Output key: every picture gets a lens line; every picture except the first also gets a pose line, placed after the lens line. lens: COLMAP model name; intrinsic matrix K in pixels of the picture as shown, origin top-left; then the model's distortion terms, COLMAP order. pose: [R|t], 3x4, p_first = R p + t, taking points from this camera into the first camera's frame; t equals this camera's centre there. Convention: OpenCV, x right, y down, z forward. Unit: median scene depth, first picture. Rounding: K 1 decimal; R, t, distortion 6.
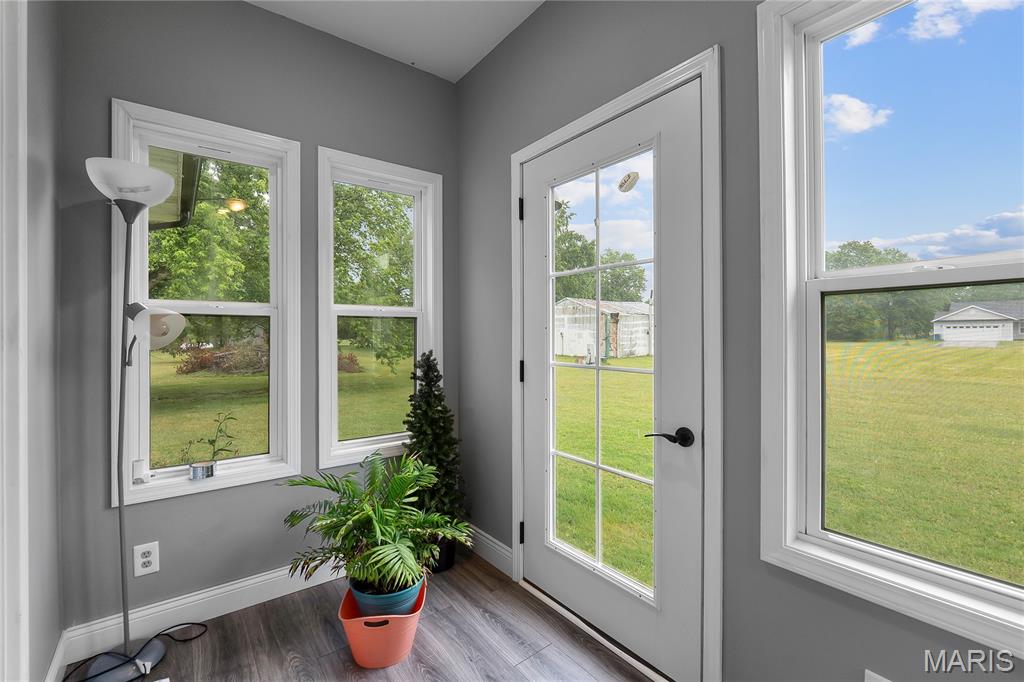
lens RADIAL K [[441.2, 0, 510.9], [0, 441.2, 338.6], [0, 0, 1]] dist [-0.001814, -0.000814]
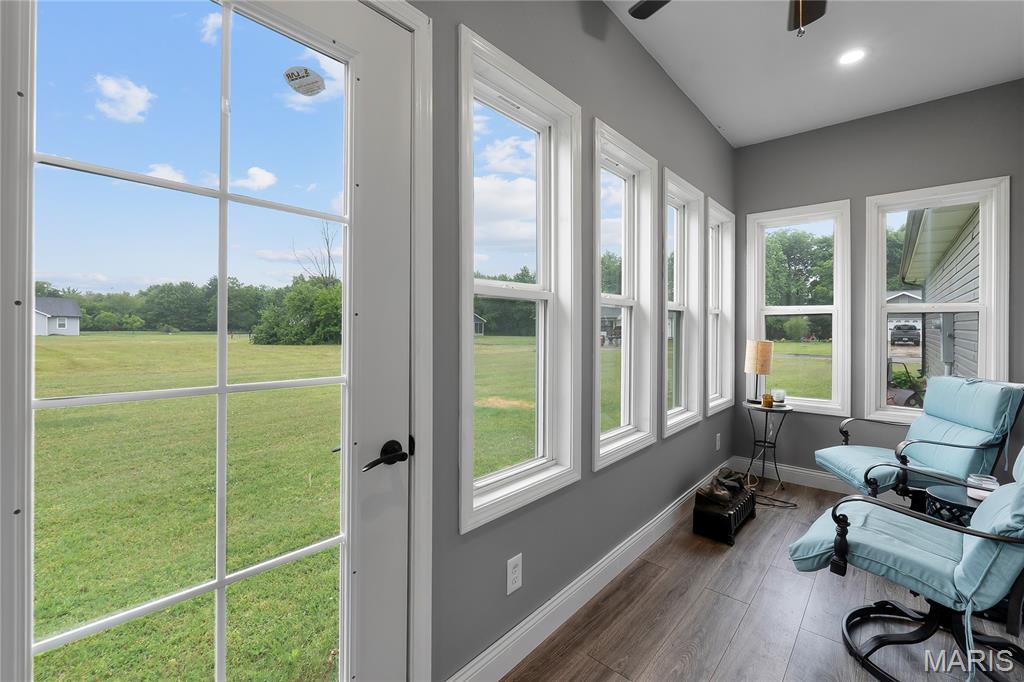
lens RADIAL K [[441.2, 0, 511.5], [0, 441.2, 332.7], [0, 0, 1]] dist [-0.001814, -0.000814]
pose [[-0.194029, -0.005161, 0.980982, -0.248291], [-0.003472, 0.999984, 0.004574, -0.002540], [-0.980990, -0.002519, -0.194044, 0.517448]]
